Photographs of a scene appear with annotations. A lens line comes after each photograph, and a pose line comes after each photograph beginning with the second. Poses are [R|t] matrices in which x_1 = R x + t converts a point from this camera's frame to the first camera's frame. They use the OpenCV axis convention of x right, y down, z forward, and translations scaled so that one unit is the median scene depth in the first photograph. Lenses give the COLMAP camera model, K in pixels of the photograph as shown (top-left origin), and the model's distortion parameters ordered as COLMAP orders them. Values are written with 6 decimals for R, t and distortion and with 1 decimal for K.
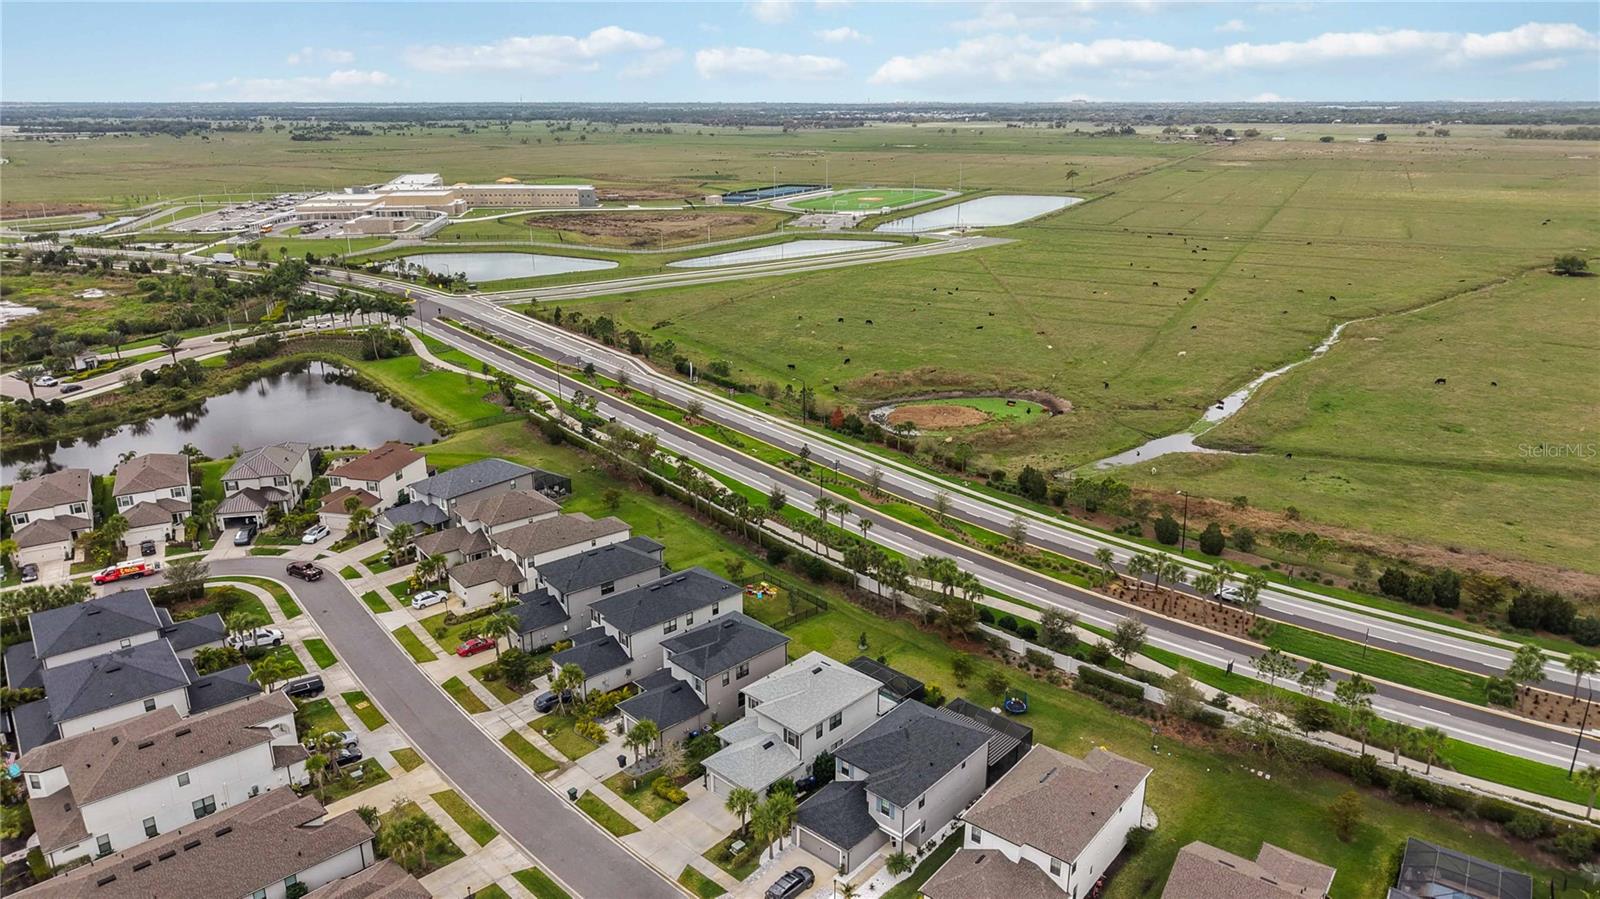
lens RADIAL K [[1068.7, 0, 800.0], [0, 1068.7, 449.5], [0, 0, 1]] dist [0.016662, -0.014411]
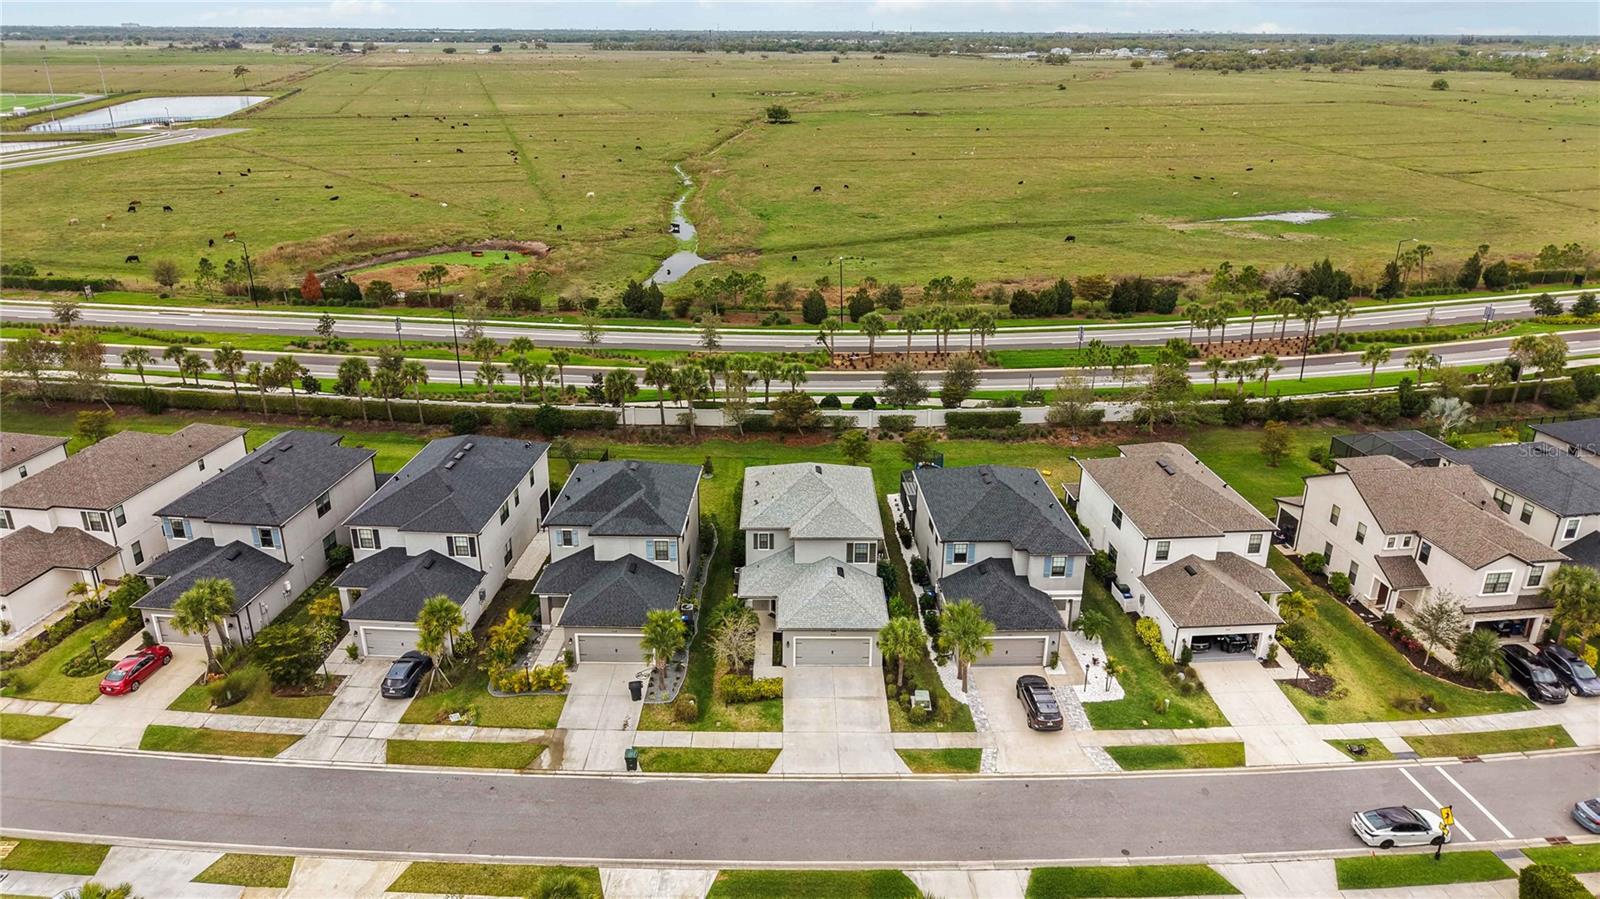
lens RADIAL K [[1062.6, 0, 800.0], [0, 1062.6, 449.5], [0, 0, 1]] dist [0.048885, -0.061001]
pose [[0.715081, -0.250978, 0.652434, -0.354015], [0.211785, 0.967243, 0.139958, 0.069939], [-0.666188, 0.038094, 0.744810, 0.363770]]
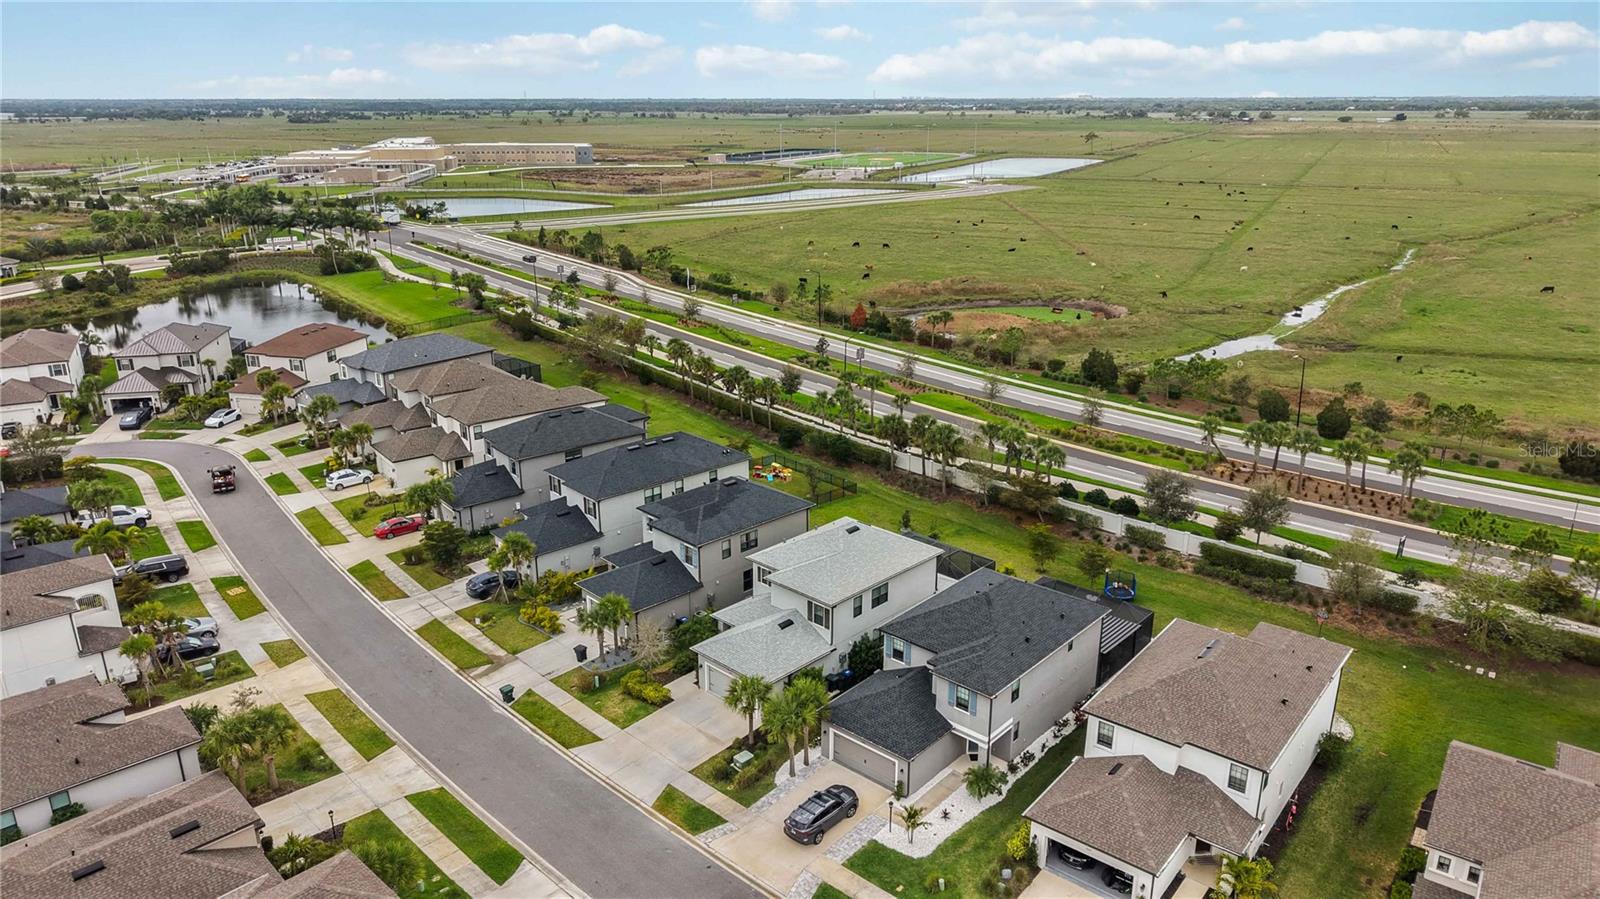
lens RADIAL K [[1068.7, 0, 800.0], [0, 1068.7, 449.5], [0, 0, 1]] dist [0.016662, -0.014411]
pose [[0.999991, 0.000176, -0.004321, -0.012821], [-0.000171, 0.999999, 0.001100, 0.117789], [0.004321, -0.001099, 0.999990, 0.219036]]
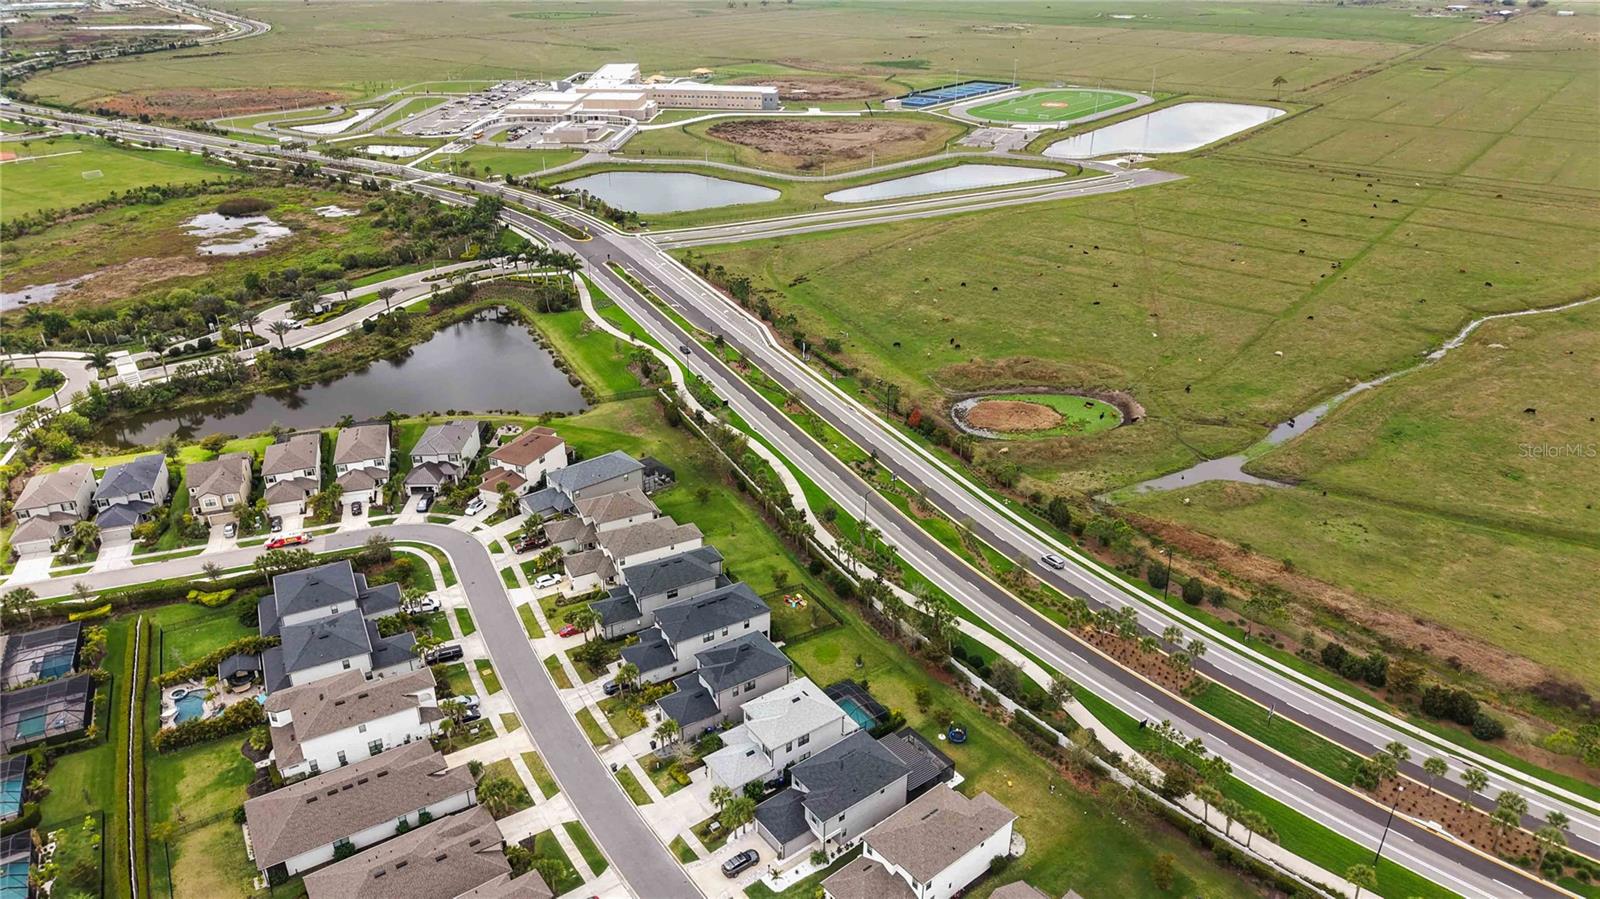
lens RADIAL K [[1068.7, 0, 800.0], [0, 1068.7, 449.5], [0, 0, 1]] dist [0.016662, -0.014411]
pose [[0.981081, 0.087675, -0.172605, 0.173643], [-0.063785, 0.988180, 0.139397, -0.225160], [0.182787, -0.125751, 0.975077, -0.208669]]
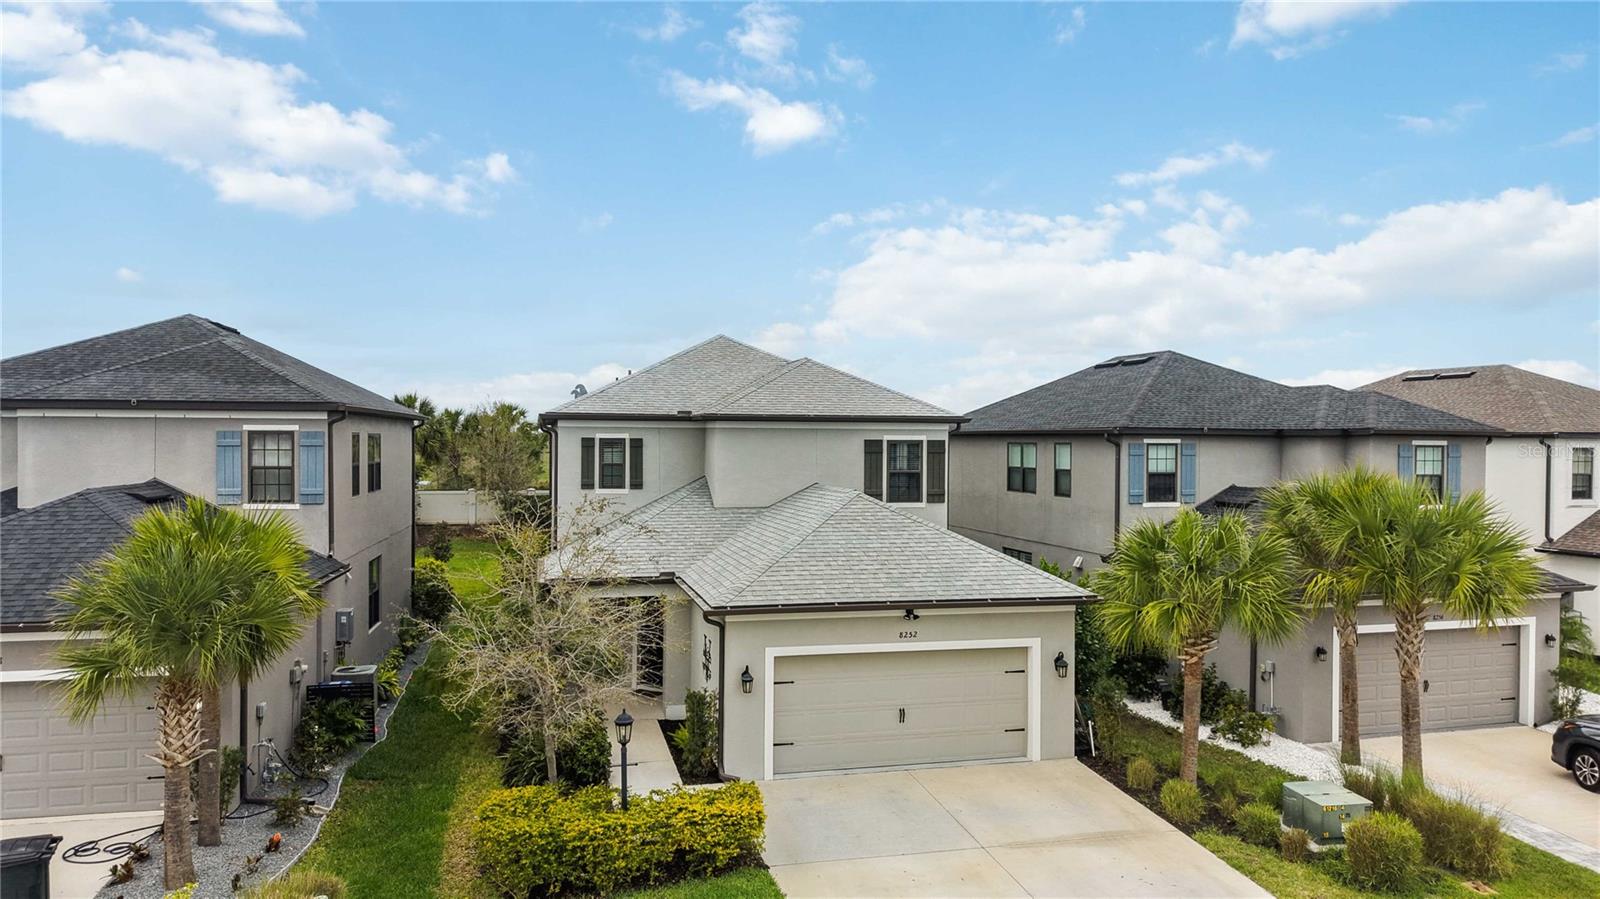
lens RADIAL K [[1073.1, 0, 800.0], [0, 1073.1, 449.5], [0, 0, 1]] dist [0.000496, -0.001342]
pose [[0.534018, -0.001539, 0.845472, -0.167628], [0.257224, 0.952891, -0.160734, 0.218956], [-0.805395, 0.303310, 0.509256, 0.654544]]
